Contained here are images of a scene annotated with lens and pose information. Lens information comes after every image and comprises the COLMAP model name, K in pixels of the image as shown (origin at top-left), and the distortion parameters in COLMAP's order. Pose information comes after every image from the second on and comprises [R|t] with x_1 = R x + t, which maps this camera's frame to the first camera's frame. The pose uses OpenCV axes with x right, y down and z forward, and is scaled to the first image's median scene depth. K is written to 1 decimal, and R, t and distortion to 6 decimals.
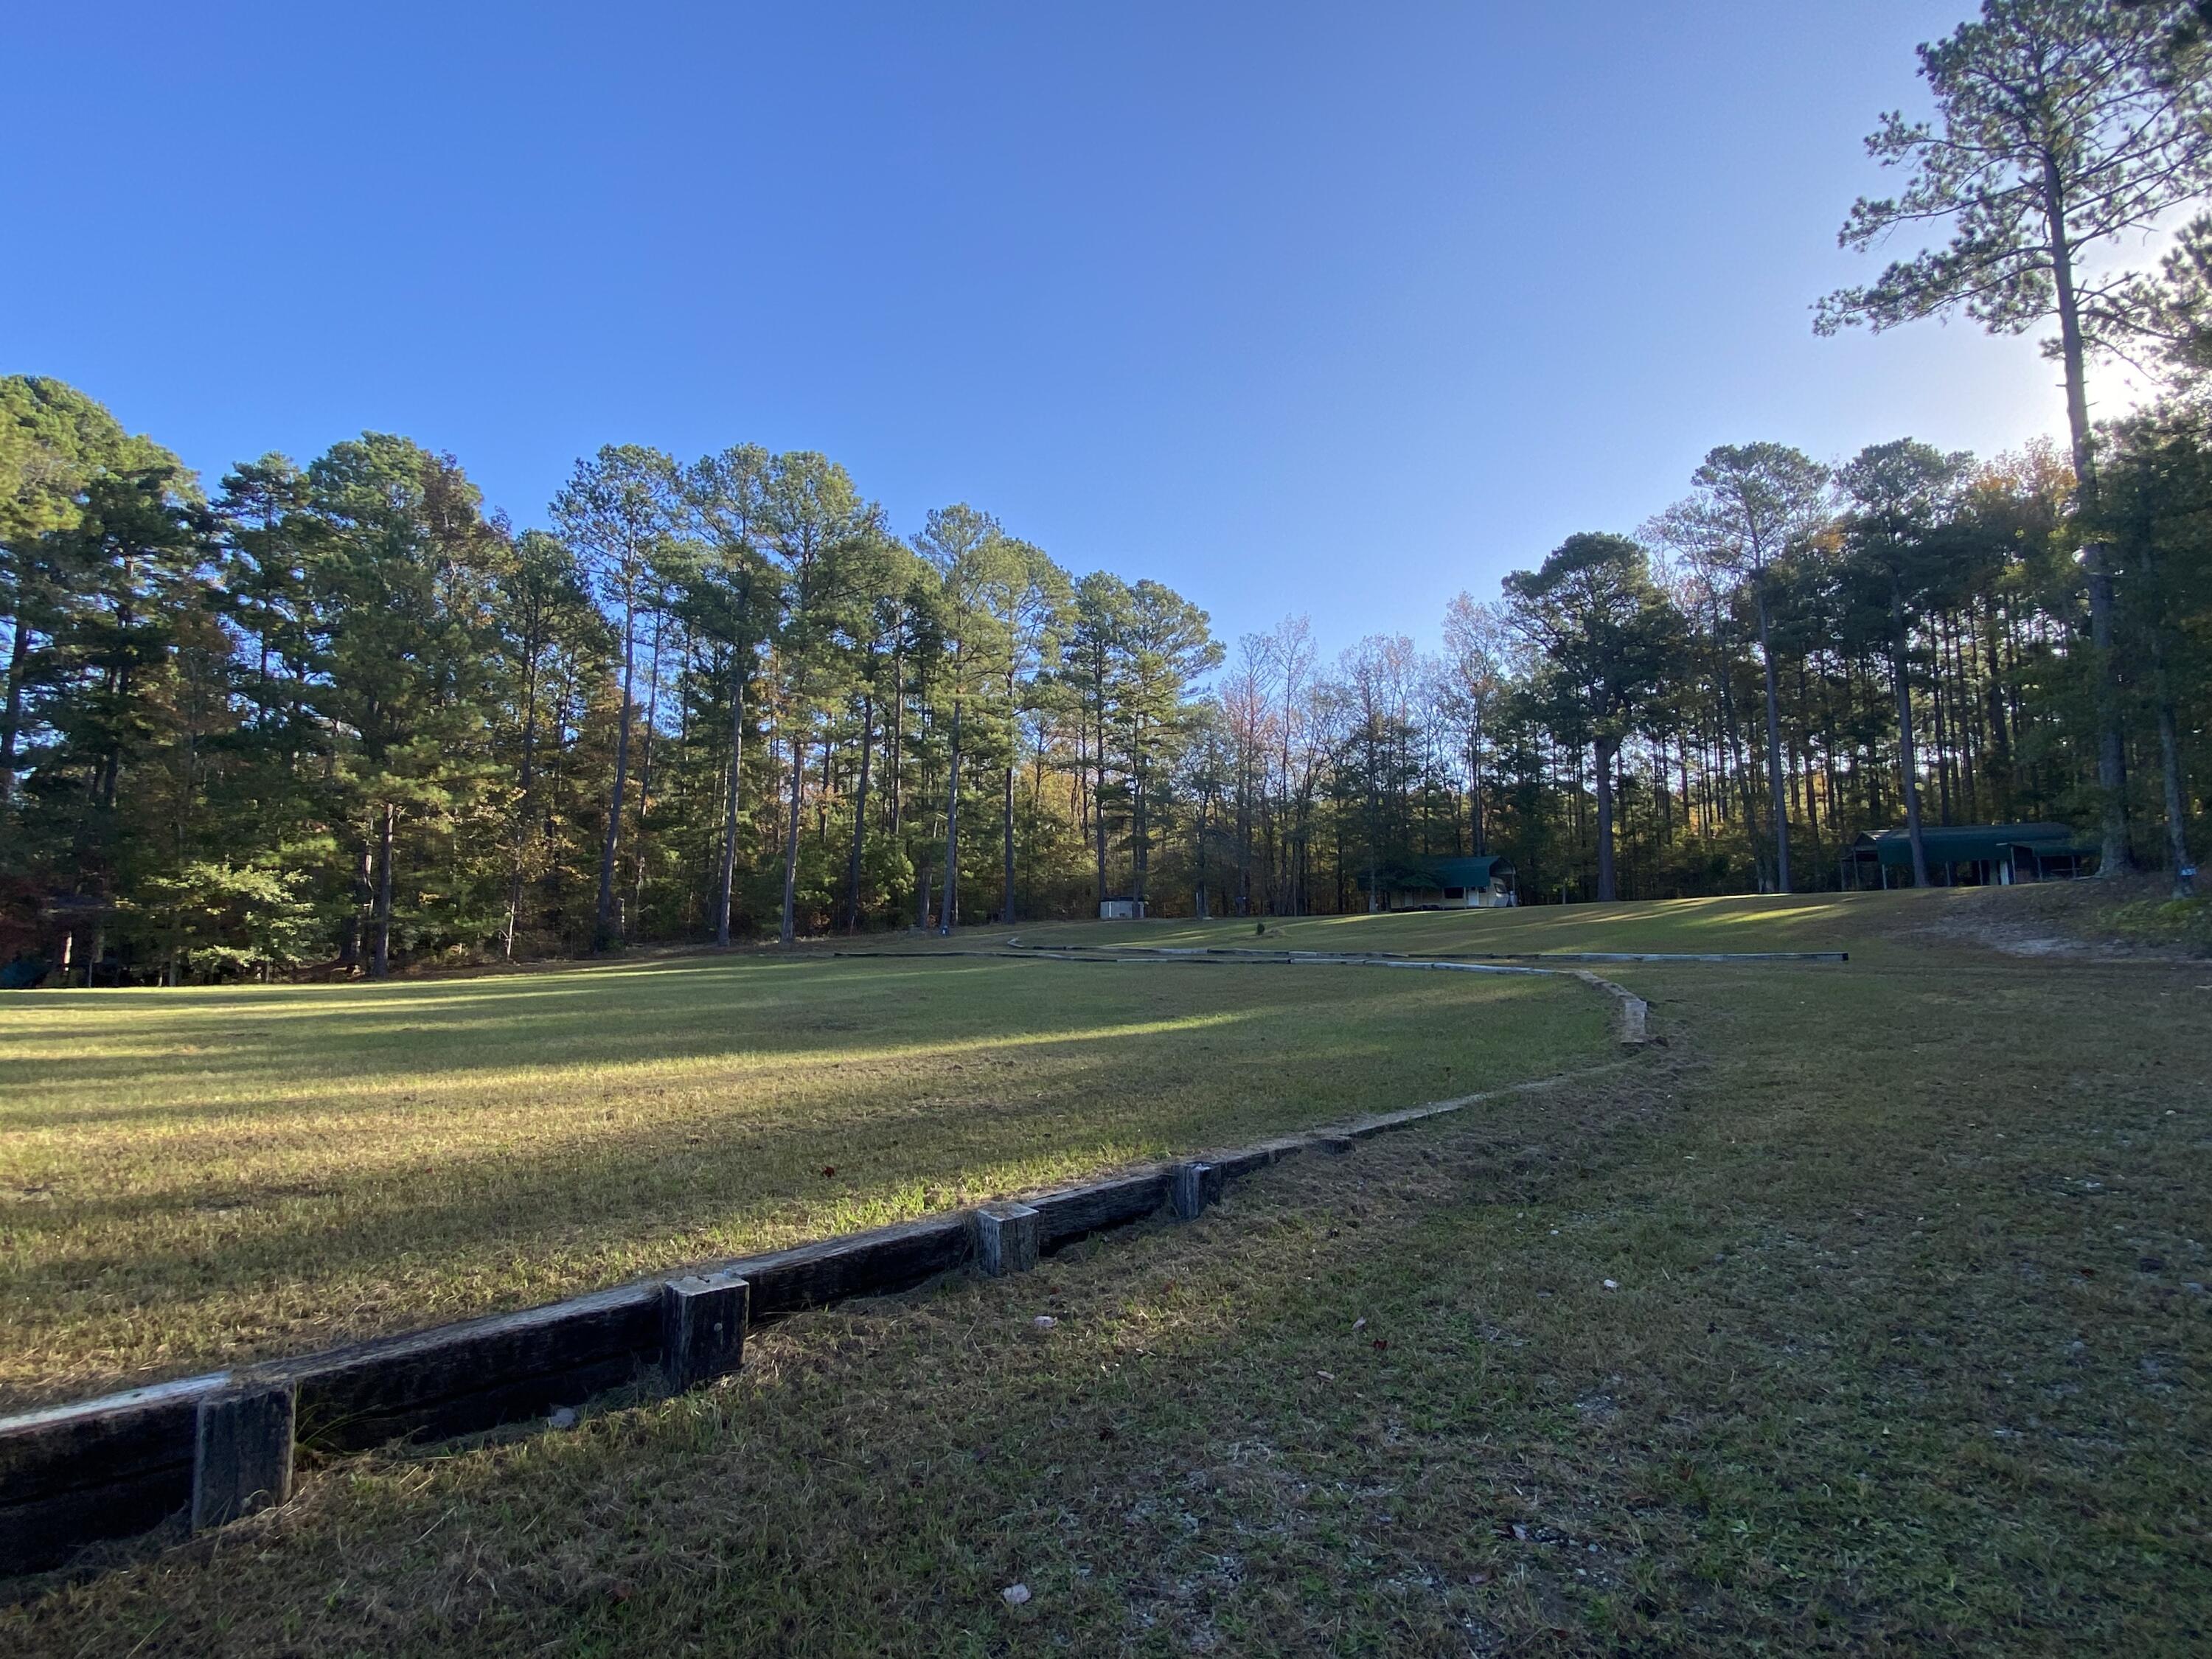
lens RADIAL K [[1175.9, 0, 1106.0], [0, 1175.9, 829.5], [0, 0, 1]] dist [0.044674, -0.000145]
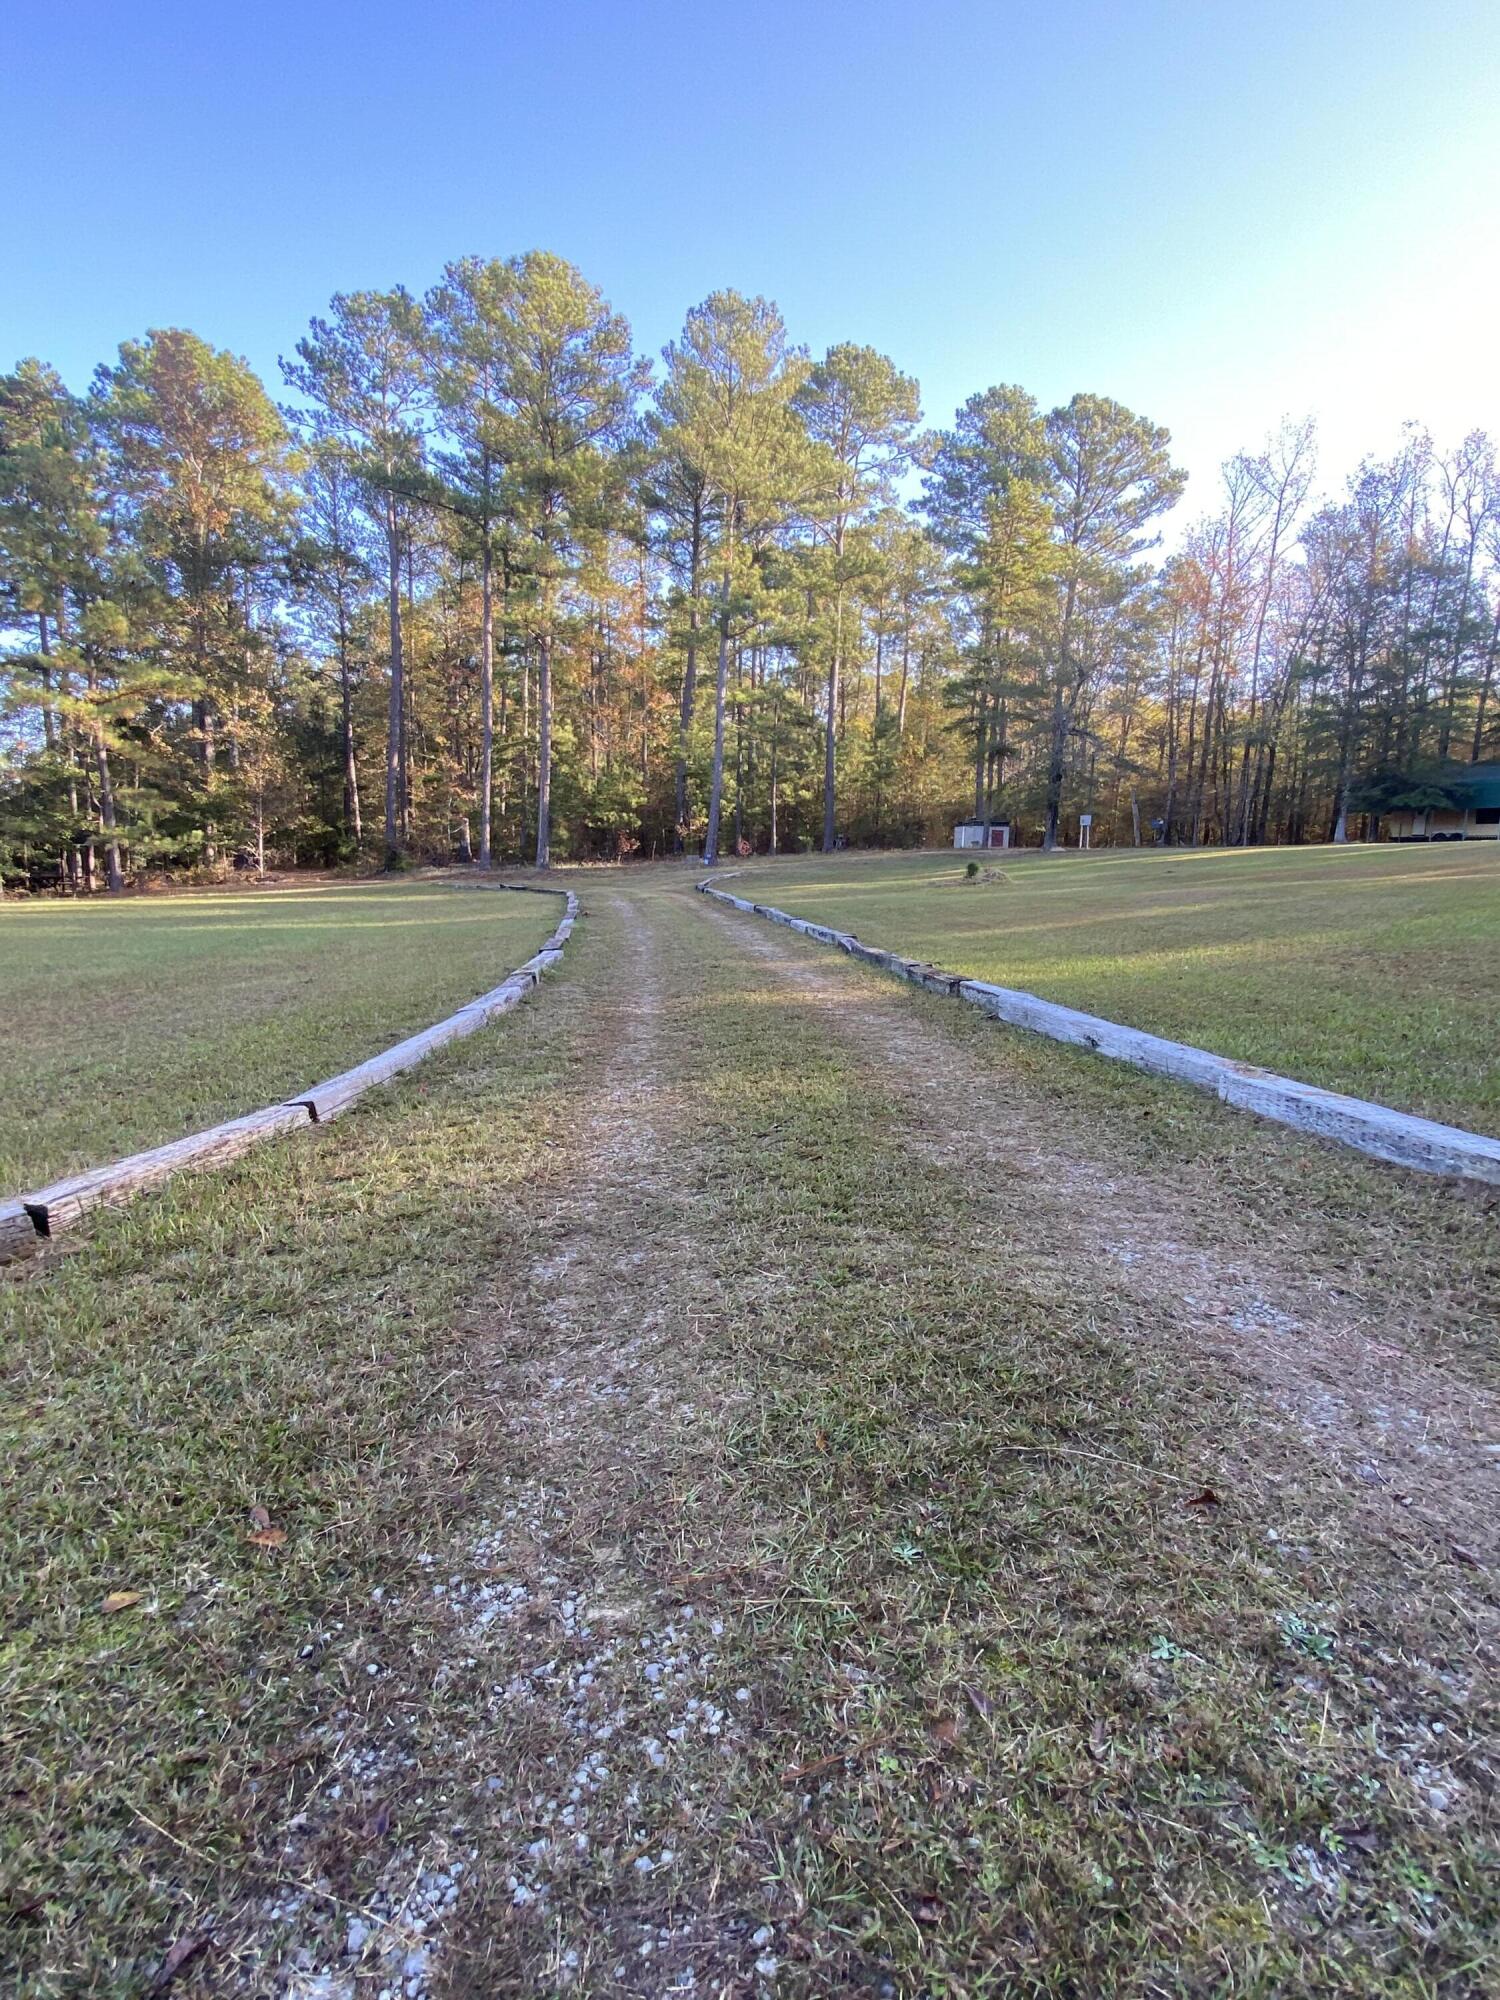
lens RADIAL K [[1063.2, 0, 750.0], [0, 1063.2, 1000.0], [0, 0, 1]] dist [0.044674, -0.000145]
pose [[0.910929, 0.074303, -0.405818, 0.169459], [0.017472, 0.975818, 0.217885, 0.013879], [0.412194, -0.205568, 0.887603, 0.245457]]
